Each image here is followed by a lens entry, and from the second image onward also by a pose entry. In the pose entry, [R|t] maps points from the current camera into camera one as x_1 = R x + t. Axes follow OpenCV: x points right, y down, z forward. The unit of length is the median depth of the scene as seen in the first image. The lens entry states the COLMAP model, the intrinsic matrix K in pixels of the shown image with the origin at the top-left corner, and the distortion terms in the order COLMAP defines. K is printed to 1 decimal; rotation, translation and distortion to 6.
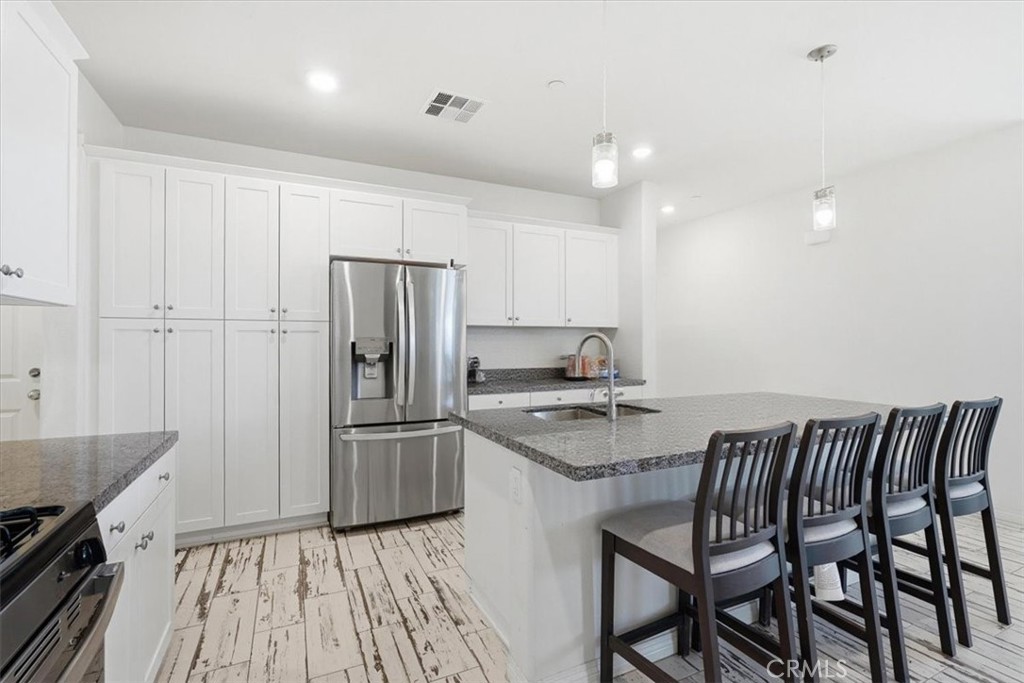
lens RADIAL K [[474.0, 0, 509.5], [0, 474.0, 337.3], [0, 0, 1]] dist [0.002023, 0.000479]
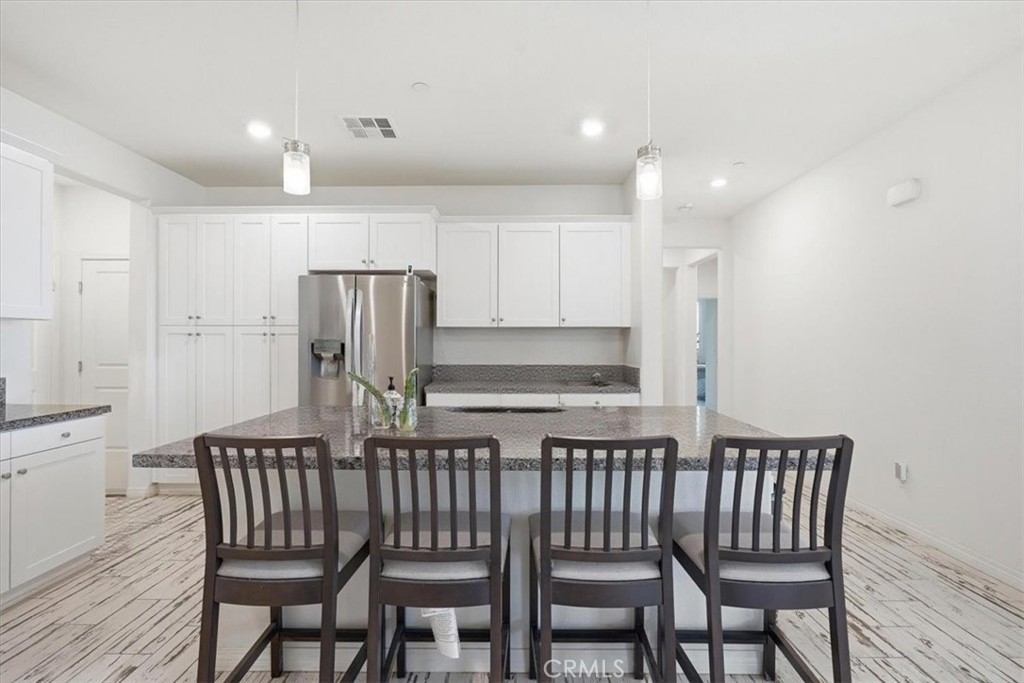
lens RADIAL K [[474.0, 0, 509.5], [0, 474.0, 337.3], [0, 0, 1]] dist [0.002023, 0.000479]
pose [[0.894523, -0.001951, -0.447018, 0.605975], [0.002470, 0.999997, 0.000577, -0.003386], [0.447015, -0.001620, 0.894525, 0.156224]]
